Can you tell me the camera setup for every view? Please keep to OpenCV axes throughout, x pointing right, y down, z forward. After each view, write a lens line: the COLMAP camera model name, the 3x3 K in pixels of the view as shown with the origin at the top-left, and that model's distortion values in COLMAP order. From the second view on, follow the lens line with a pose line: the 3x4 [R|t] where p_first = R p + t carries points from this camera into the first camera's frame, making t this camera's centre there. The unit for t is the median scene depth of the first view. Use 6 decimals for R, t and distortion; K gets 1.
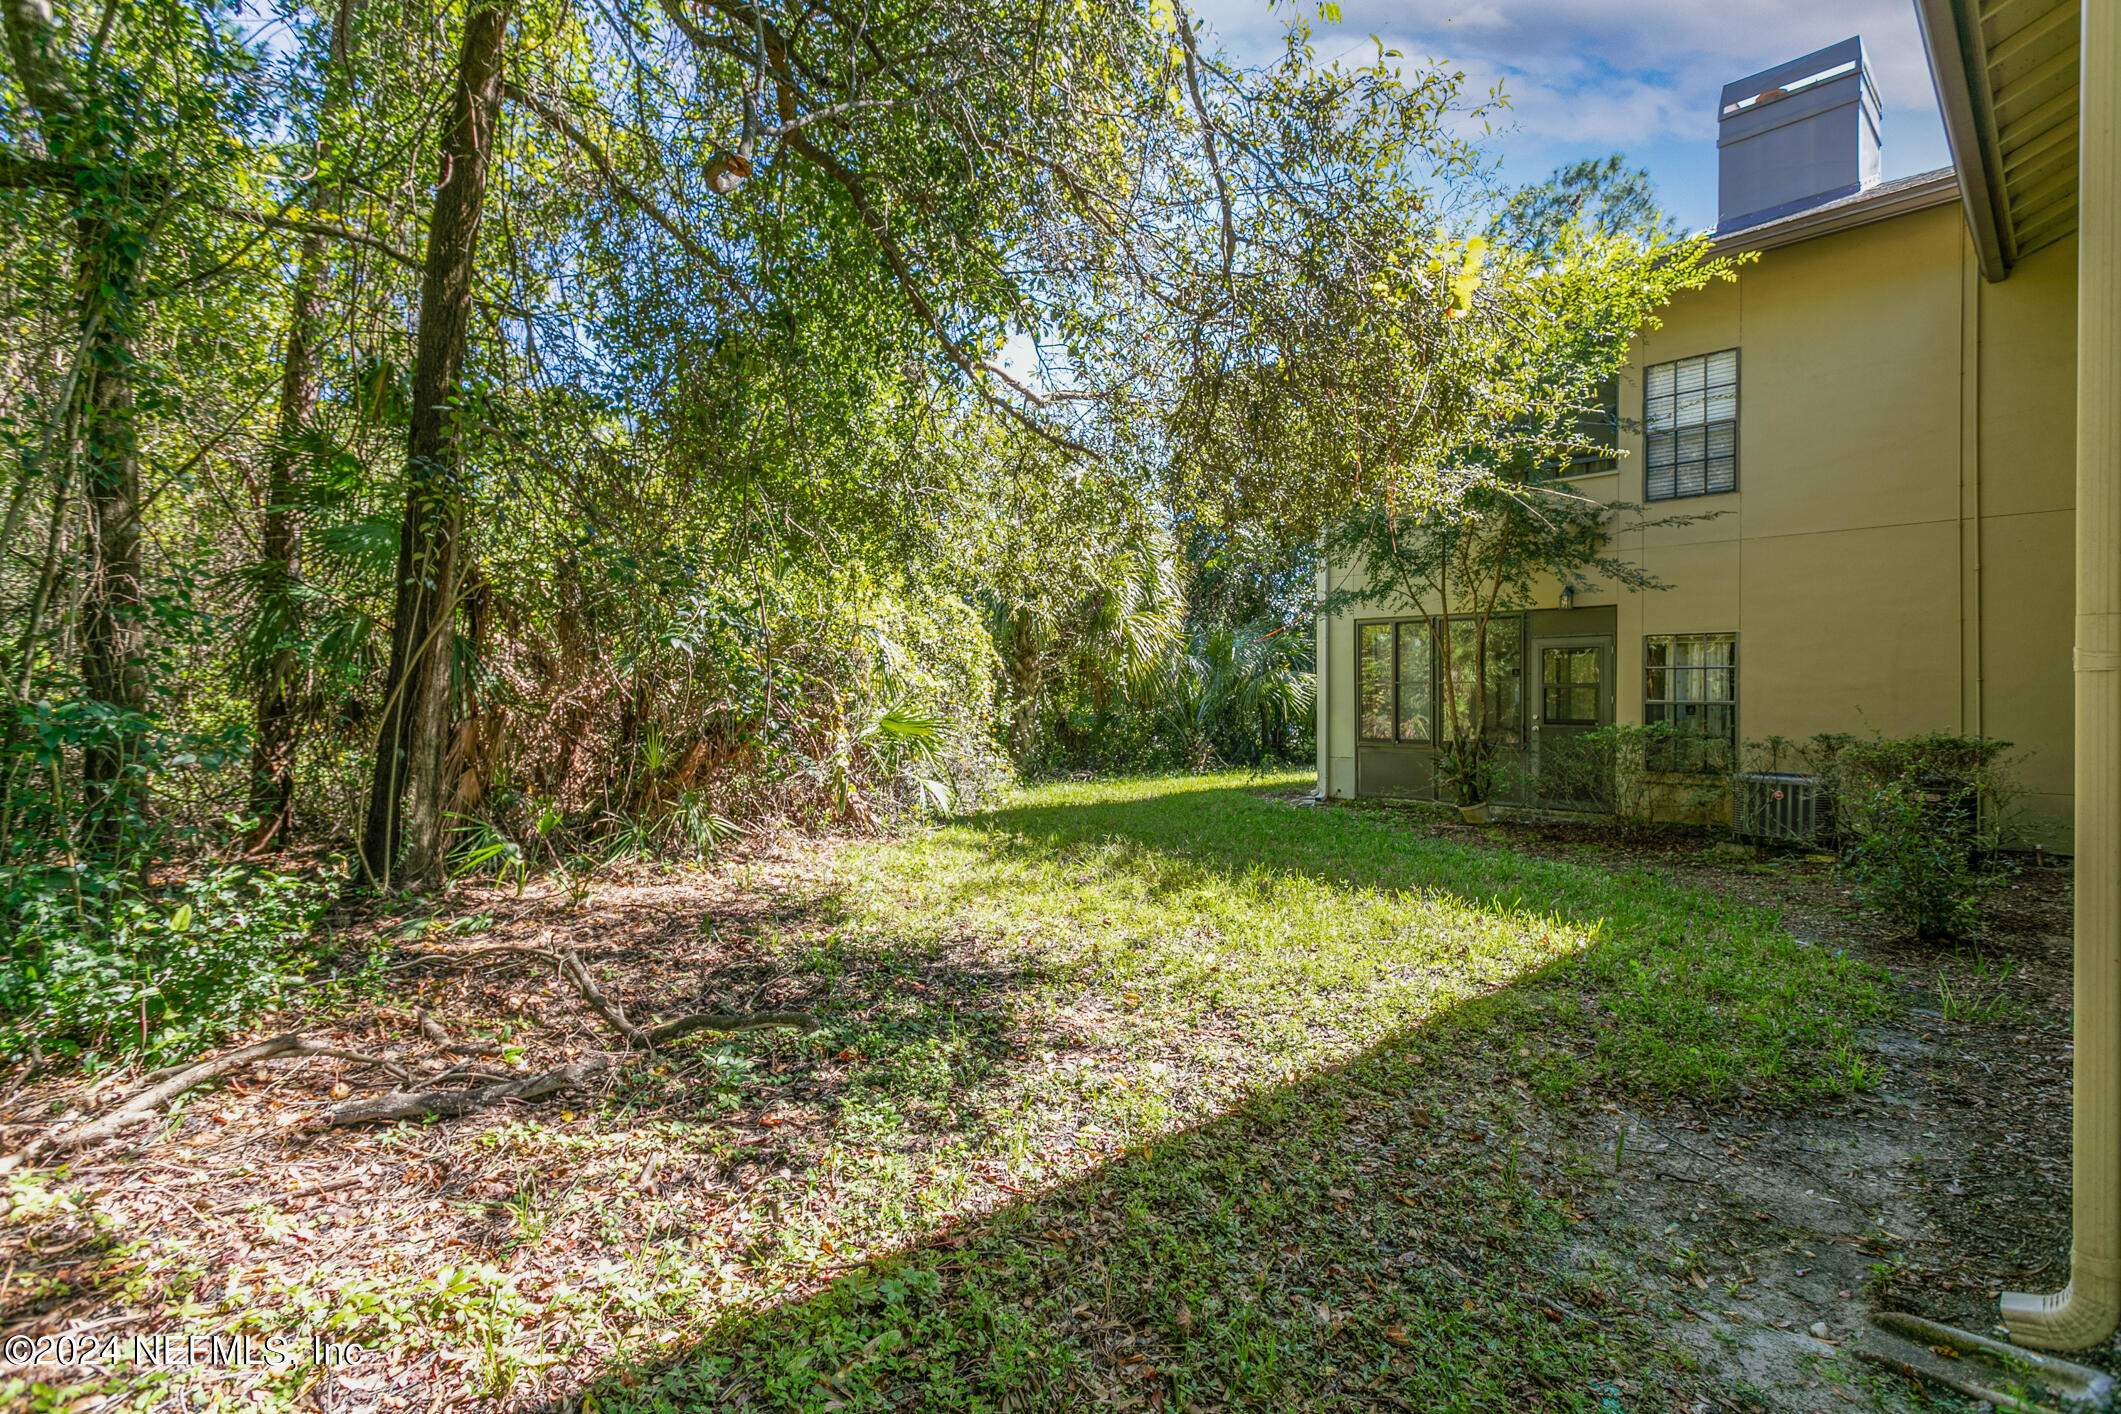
lens RADIAL K [[992.9, 0, 1051.4], [0, 992.9, 693.3], [0, 0, 1]] dist [-0.004453, 0.002414]
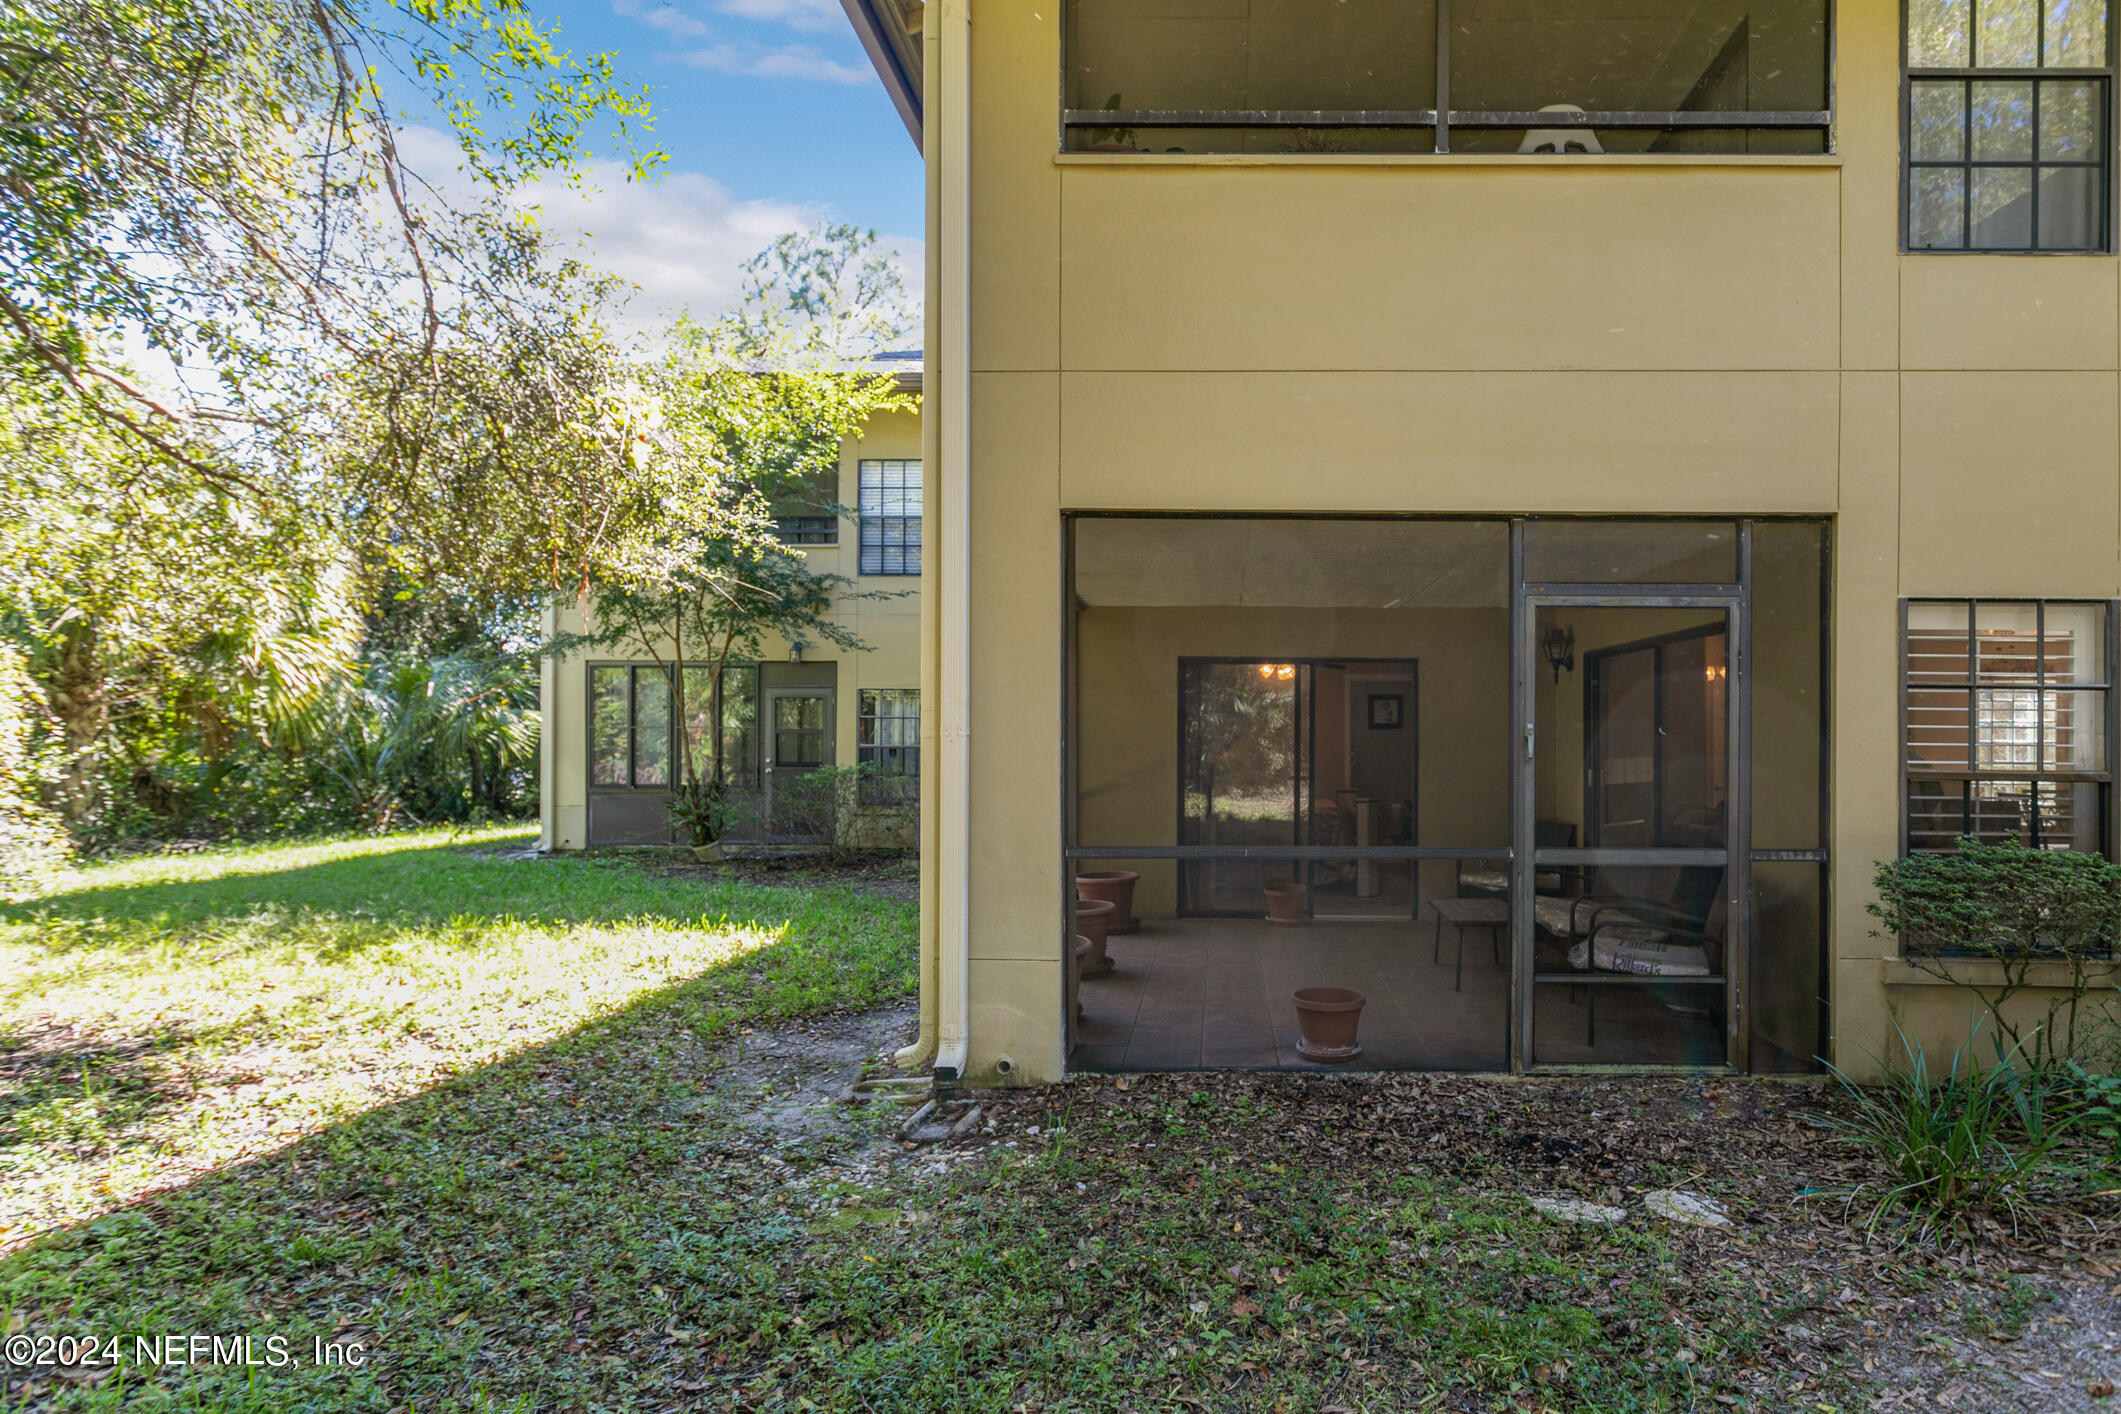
lens RADIAL K [[1006.1, 0, 1154.9], [0, 1006.1, 733.1], [0, 0, 1]] dist [0.000330, 0.000067]
pose [[0.692976, 0.005794, 0.720937, -0.026770], [-0.003483, 0.999983, -0.004689, -0.003976], [-0.720952, 0.000739, 0.692985, -0.140772]]
